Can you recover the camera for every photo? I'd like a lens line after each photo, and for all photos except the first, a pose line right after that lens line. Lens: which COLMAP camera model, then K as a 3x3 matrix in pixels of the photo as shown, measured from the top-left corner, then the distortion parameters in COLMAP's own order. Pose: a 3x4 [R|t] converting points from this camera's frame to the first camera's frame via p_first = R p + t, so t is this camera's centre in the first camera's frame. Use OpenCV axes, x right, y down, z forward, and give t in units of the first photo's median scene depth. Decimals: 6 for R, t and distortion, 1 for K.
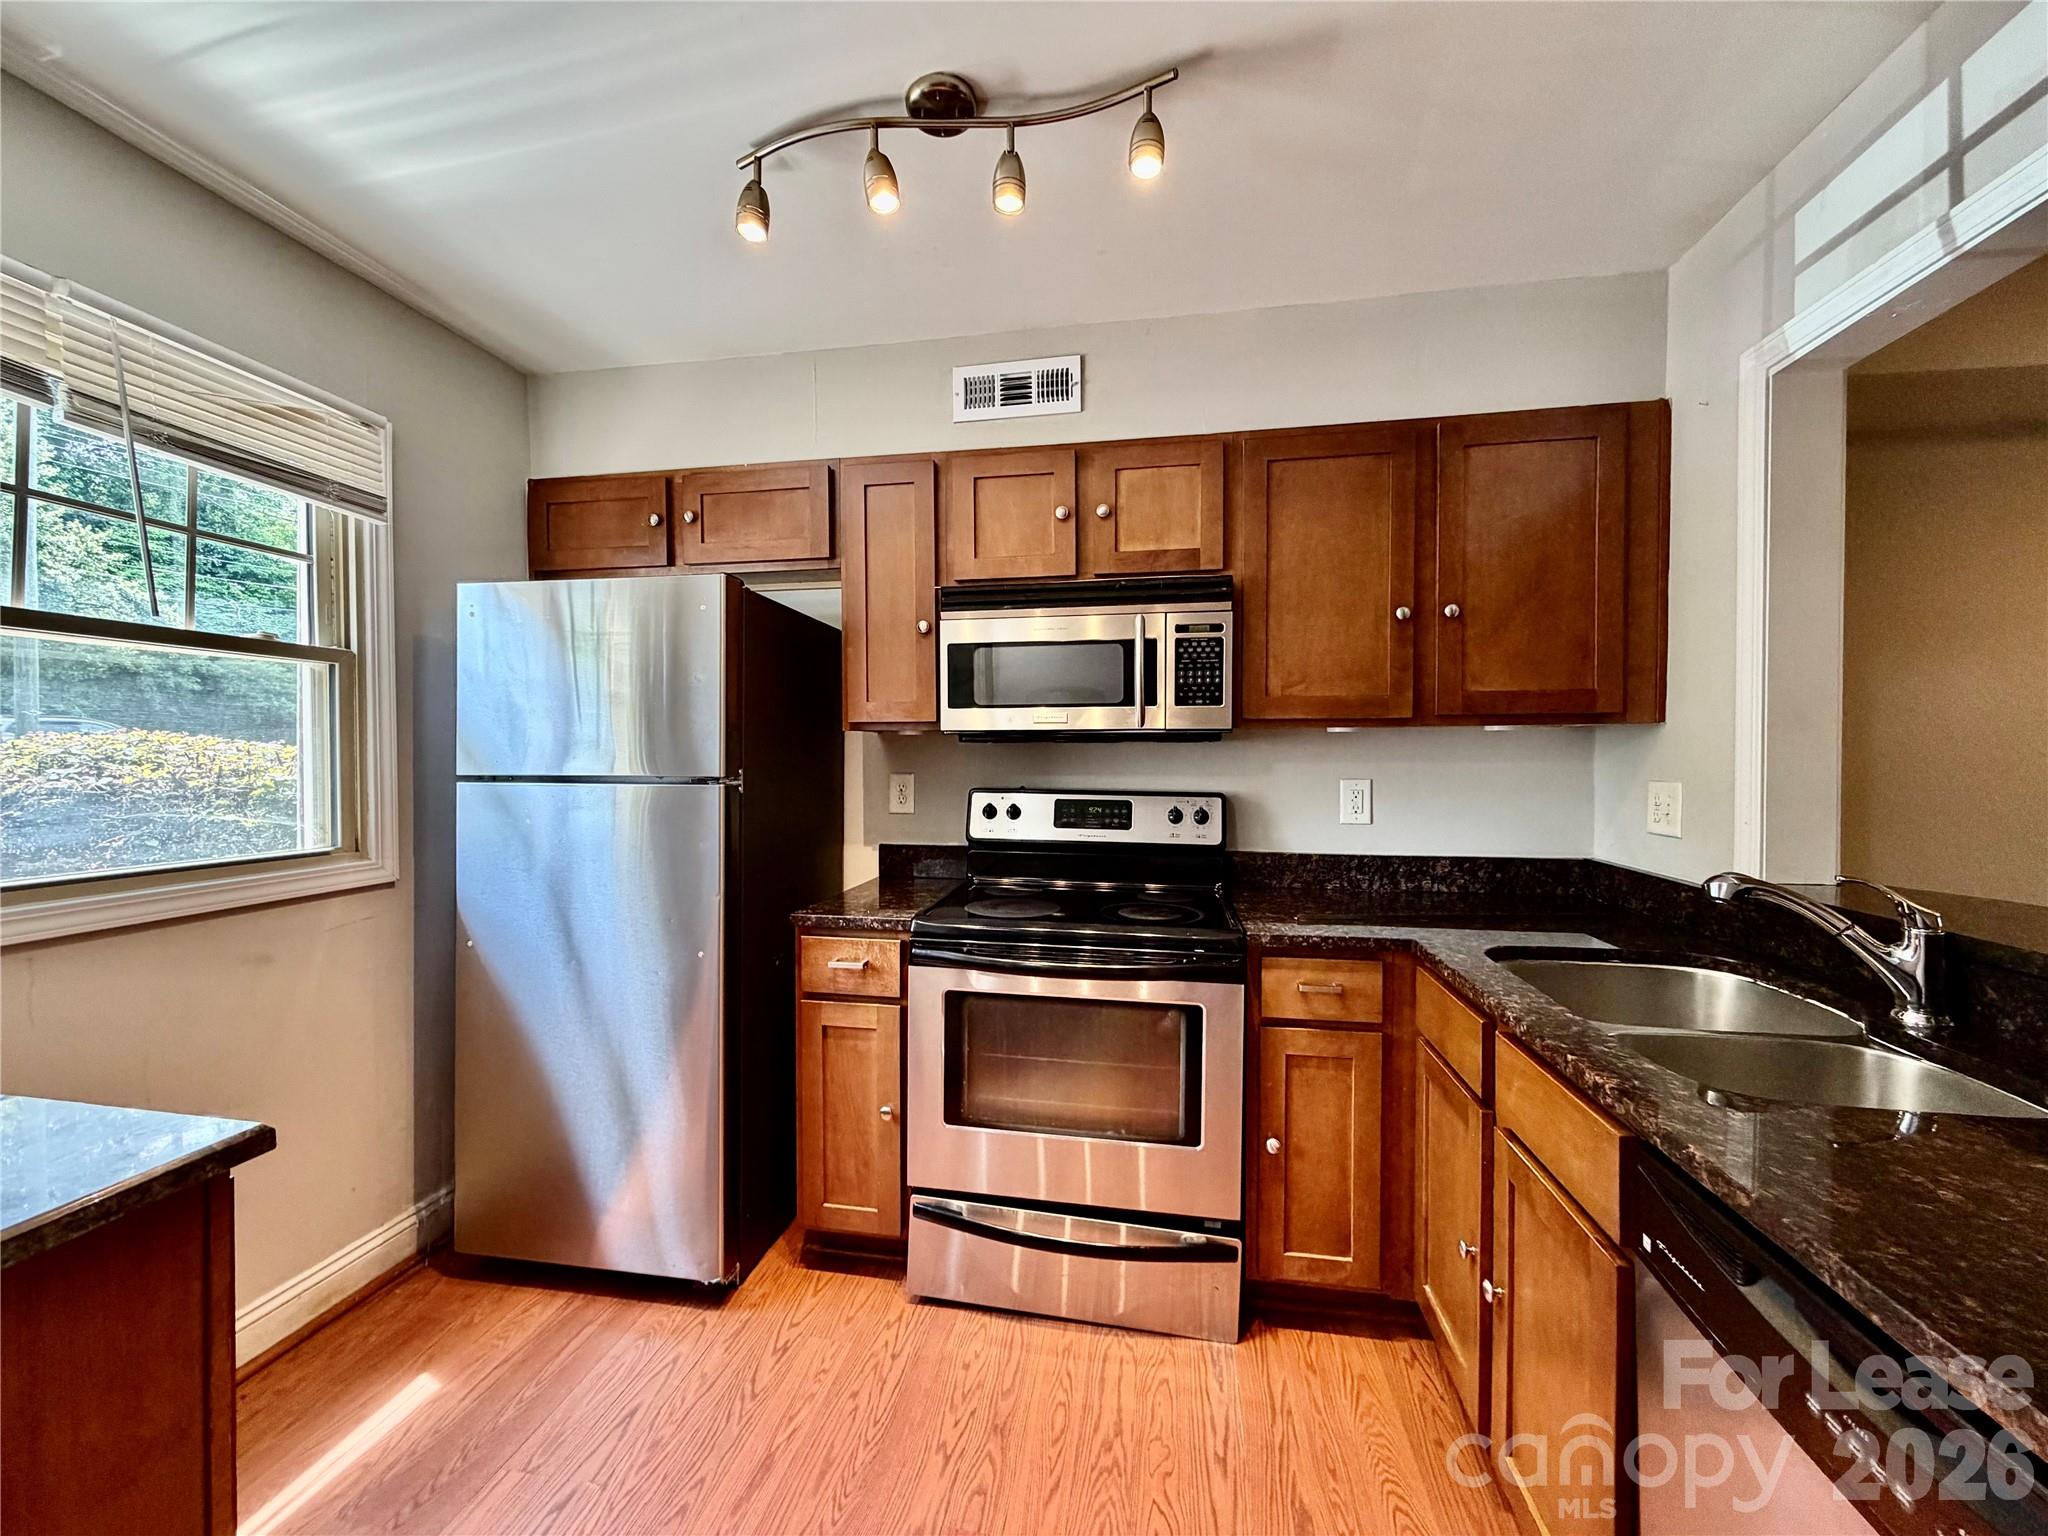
lens RADIAL K [[806.0, 0, 982.7], [0, 806.0, 765.9], [0, 0, 1]] dist [0.001437, 0.000390]
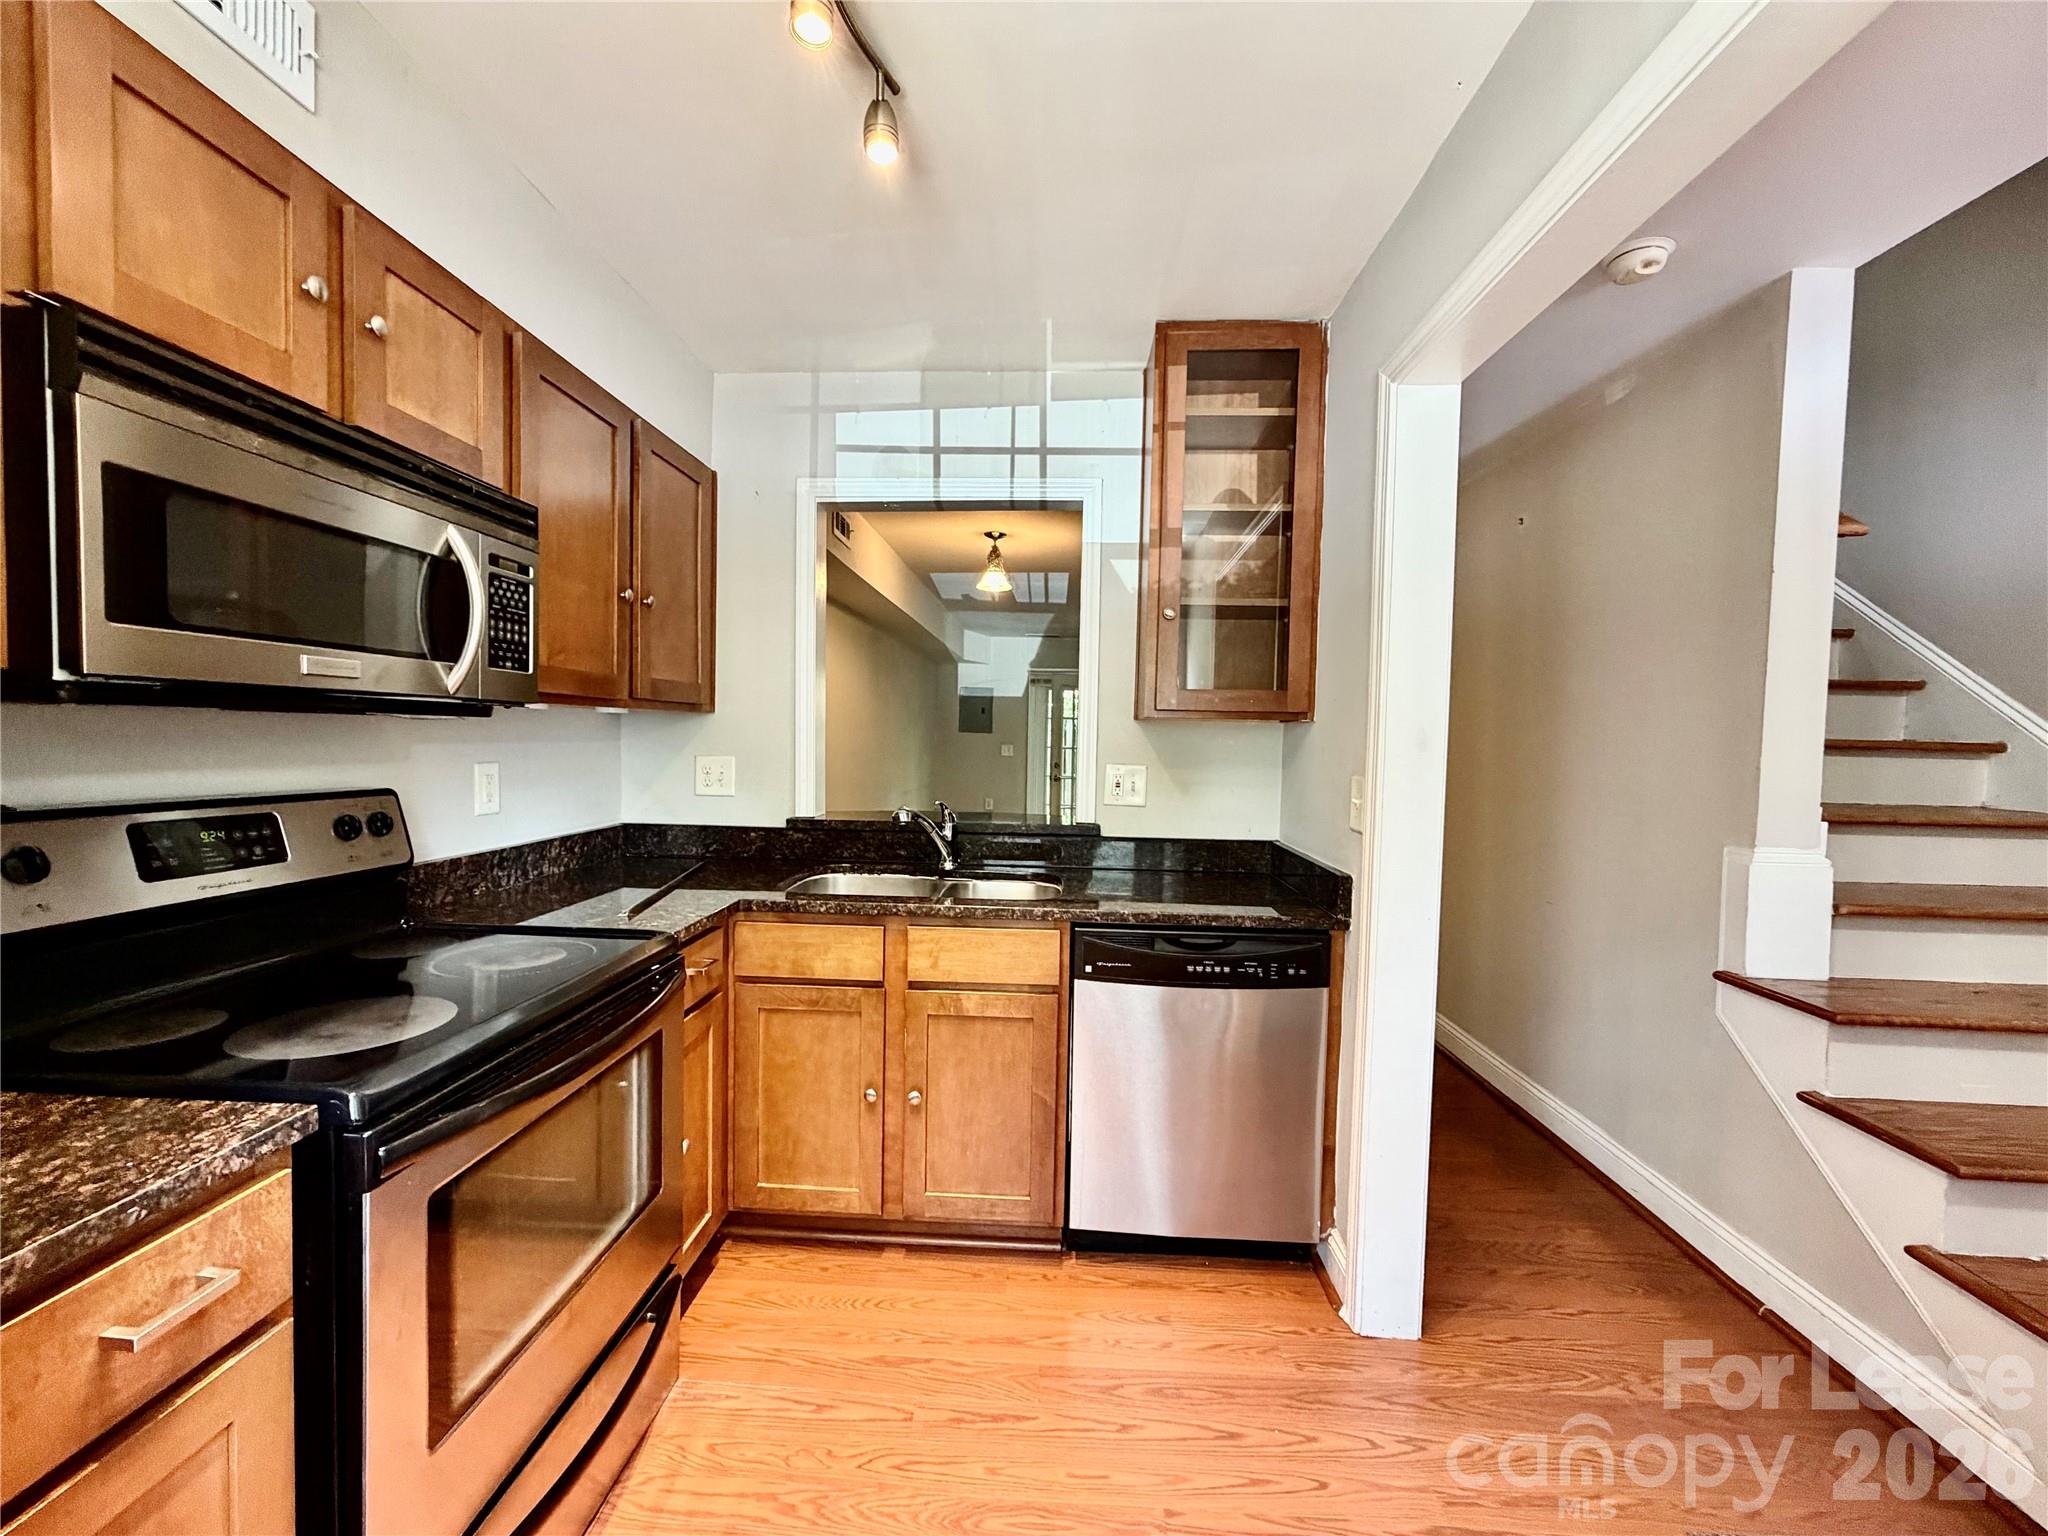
lens RADIAL K [[849.6, 0, 1003.8], [0, 849.6, 770.1], [0, 0, 1]] dist [0.000940, -0.000207]
pose [[-0.150175, -0.041151, 0.987803, -0.581651], [0.000823, 0.999128, 0.041748, -0.014494], [-0.988659, 0.007082, -0.150011, 0.667374]]
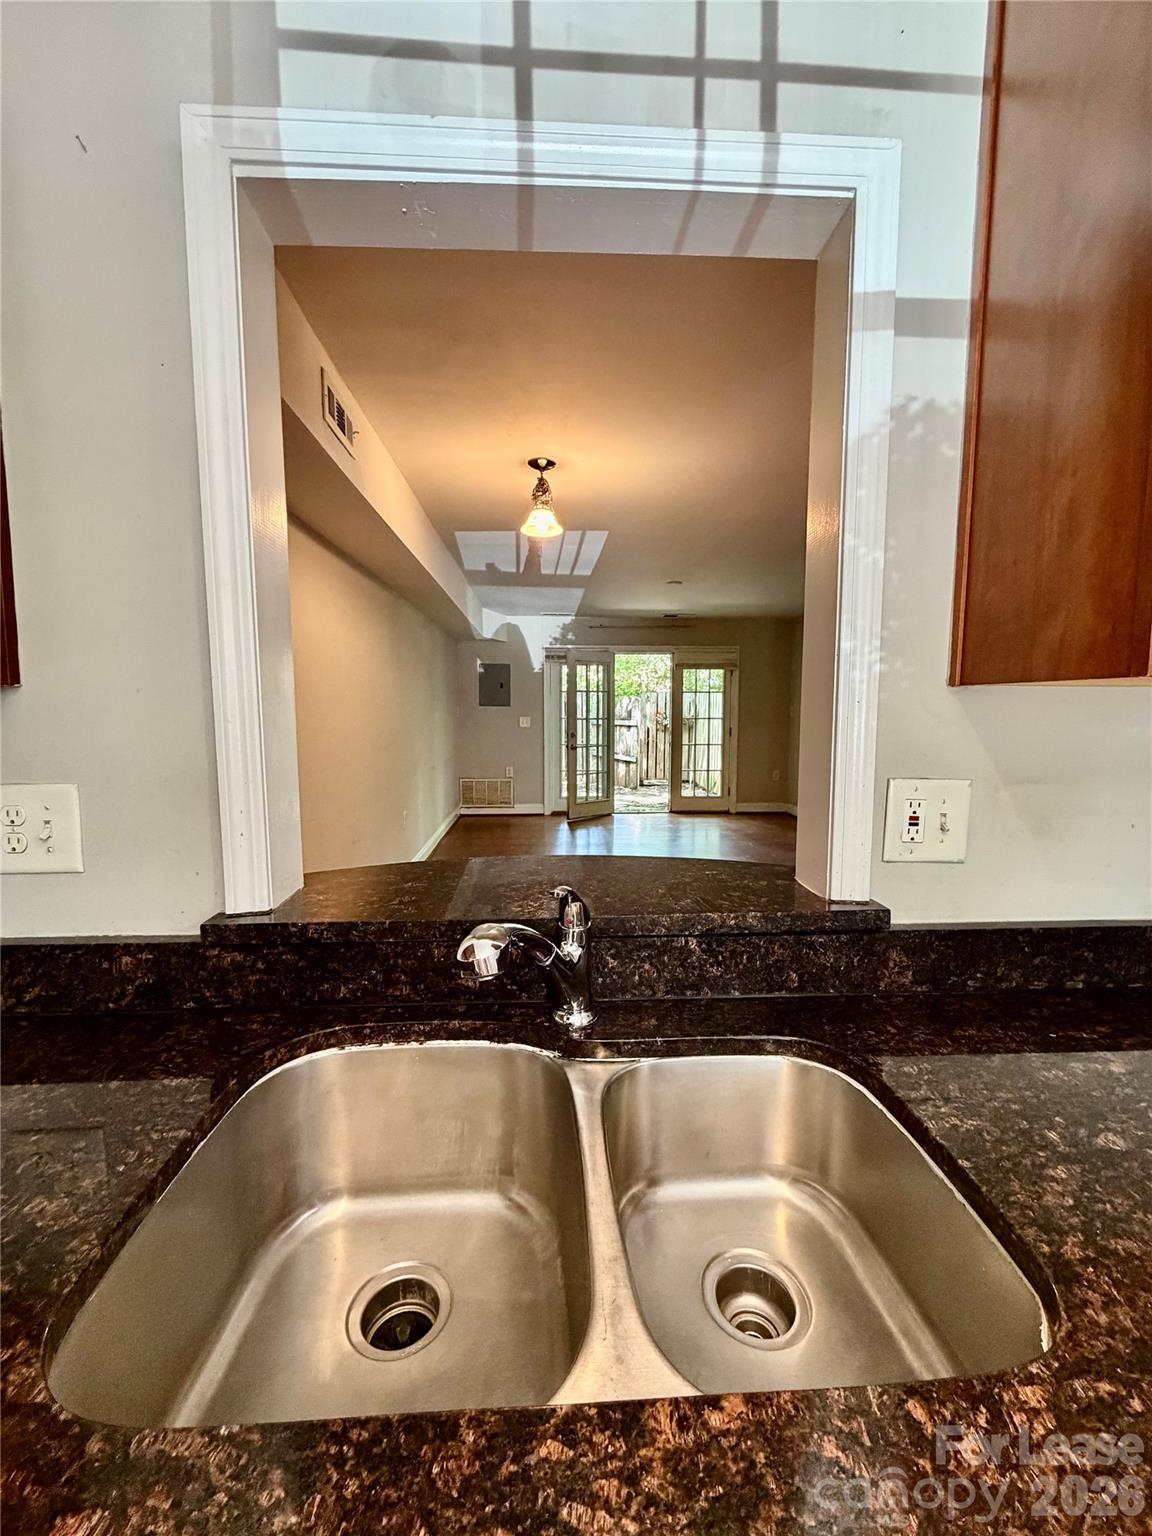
lens RADIAL K [[637.2, 0, 580.4], [0, 637.2, 764.8], [0, 0, 1]] dist [0.000940, -0.000207]
pose [[-0.273048, -0.086402, 0.958112, 0.257725], [0.019680, 0.995248, 0.095359, -0.029073], [-0.961799, 0.044894, -0.270050, 0.666602]]
